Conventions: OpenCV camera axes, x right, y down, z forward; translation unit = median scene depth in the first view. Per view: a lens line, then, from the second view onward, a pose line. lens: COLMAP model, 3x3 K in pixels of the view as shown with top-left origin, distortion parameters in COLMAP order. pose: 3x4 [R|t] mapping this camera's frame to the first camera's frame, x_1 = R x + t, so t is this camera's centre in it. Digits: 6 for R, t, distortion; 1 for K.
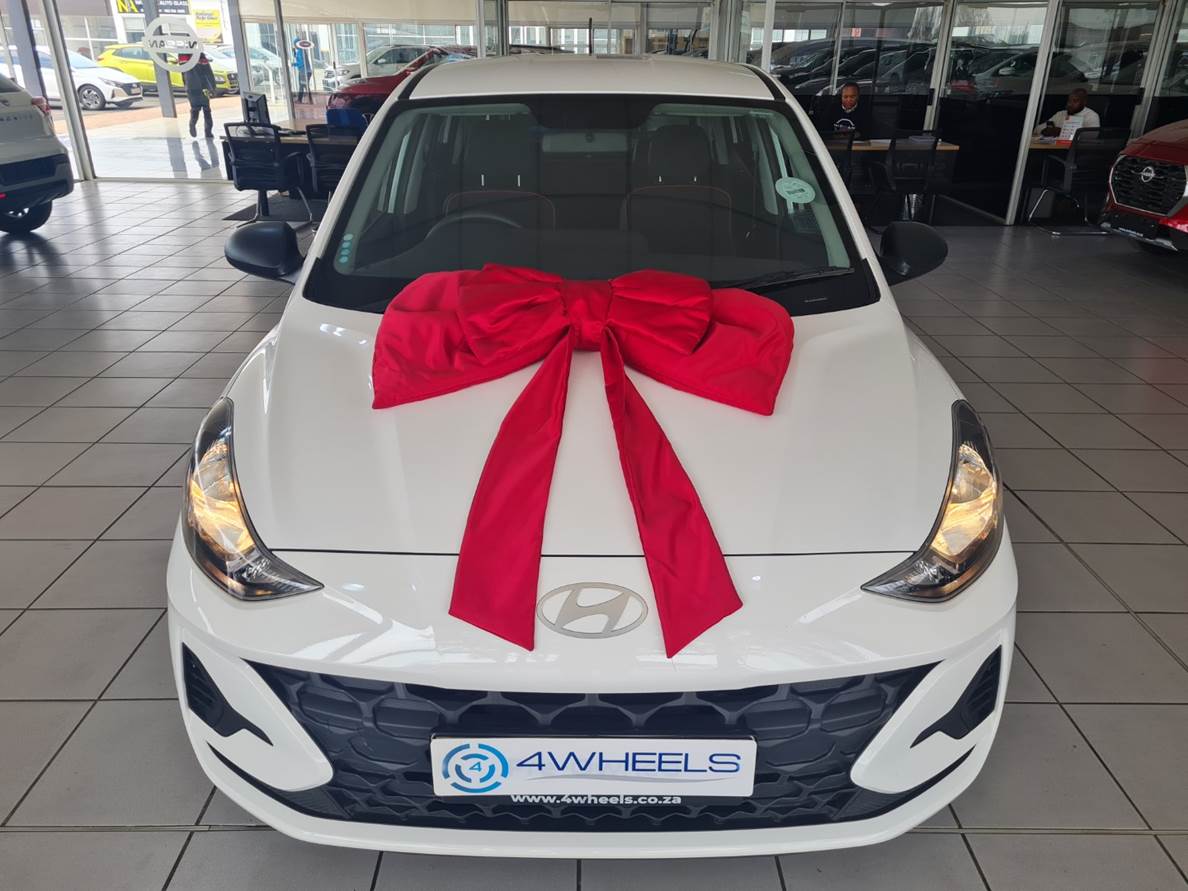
lens RADIAL K [[896.4, 0, 588.4], [0, 896.4, 409.6], [0, 0, 1]] dist [0.010498, 0.003225]
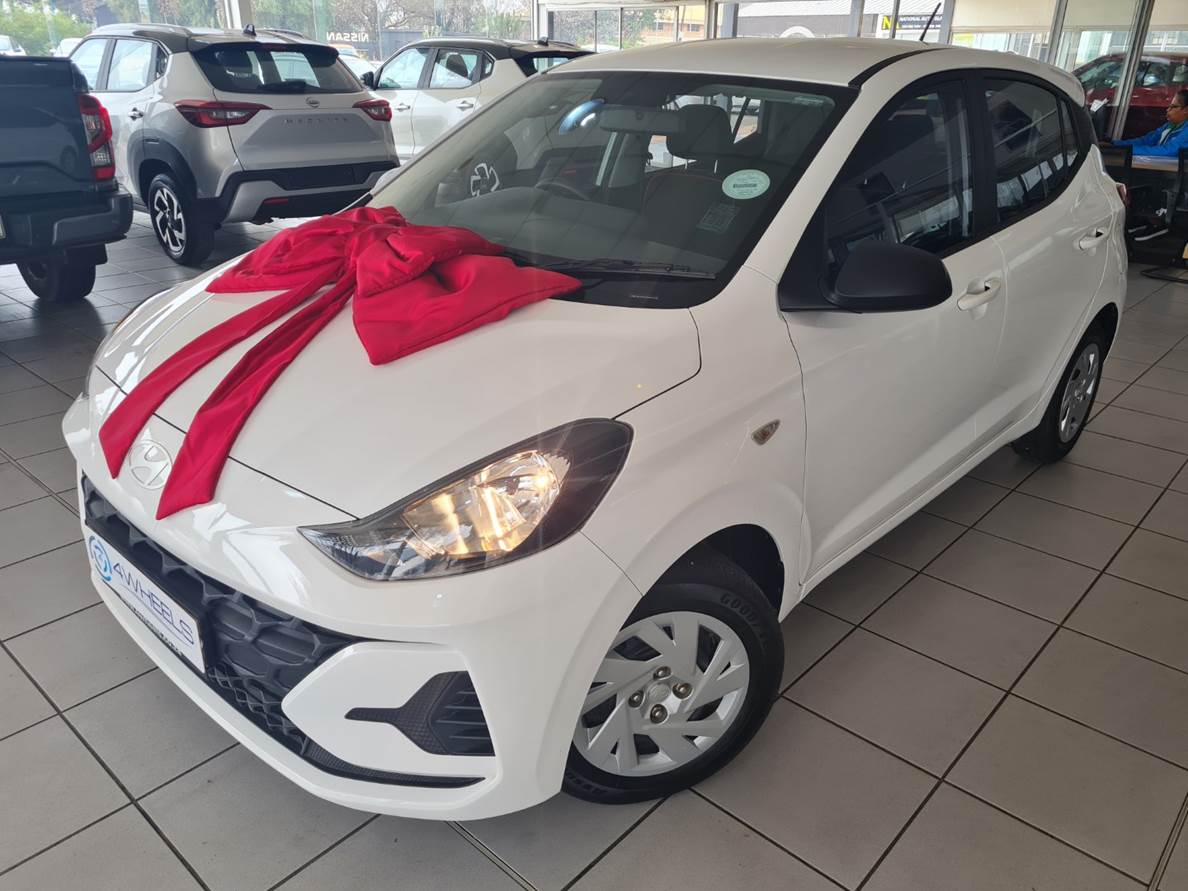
lens RADIAL K [[905.3, 0, 594.0], [0, 905.3, 445.5], [0, 0, 1]] dist [-0.000119, -0.000169]
pose [[0.737459, 0.274783, -0.616967, 1.079959], [-0.268247, 0.957520, 0.105822, -0.084027], [0.619837, 0.087460, 0.779842, 0.373145]]
